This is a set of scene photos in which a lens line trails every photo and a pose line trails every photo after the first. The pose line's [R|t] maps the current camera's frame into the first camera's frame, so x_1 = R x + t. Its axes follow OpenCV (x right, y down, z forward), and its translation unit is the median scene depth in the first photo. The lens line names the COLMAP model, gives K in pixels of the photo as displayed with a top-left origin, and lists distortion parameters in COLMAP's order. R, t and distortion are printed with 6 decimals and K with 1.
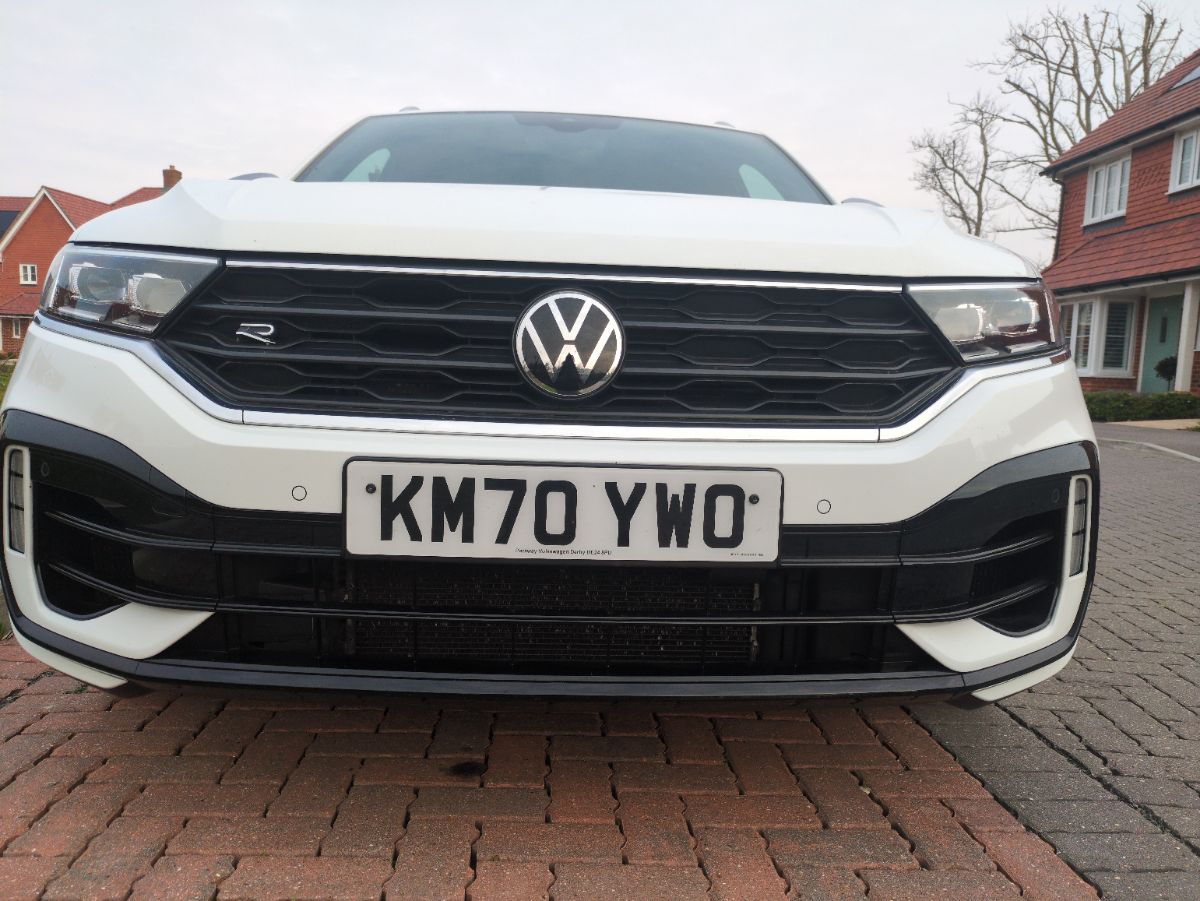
lens RADIAL K [[890.3, 0, 599.0], [0, 890.3, 503.2], [0, 0, 1]] dist [0.023510, -0.009732]
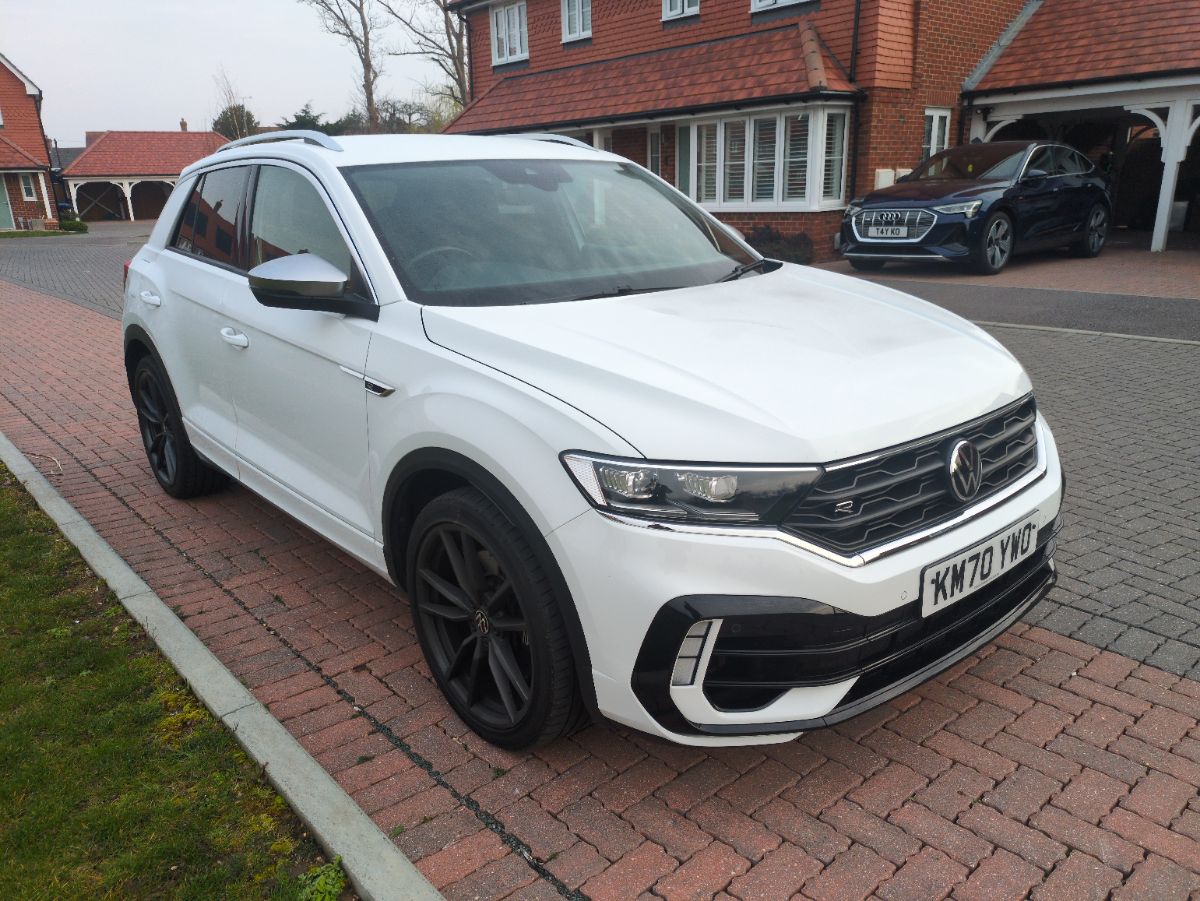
lens RADIAL K [[890.3, 0, 599.0], [0, 890.3, 503.2], [0, 0, 1]] dist [0.023510, -0.009732]
pose [[0.791370, -0.258224, 0.554124, -0.104136], [0.146366, 0.960082, 0.238370, -0.041464], [-0.593557, -0.107534, 0.797575, -0.001853]]
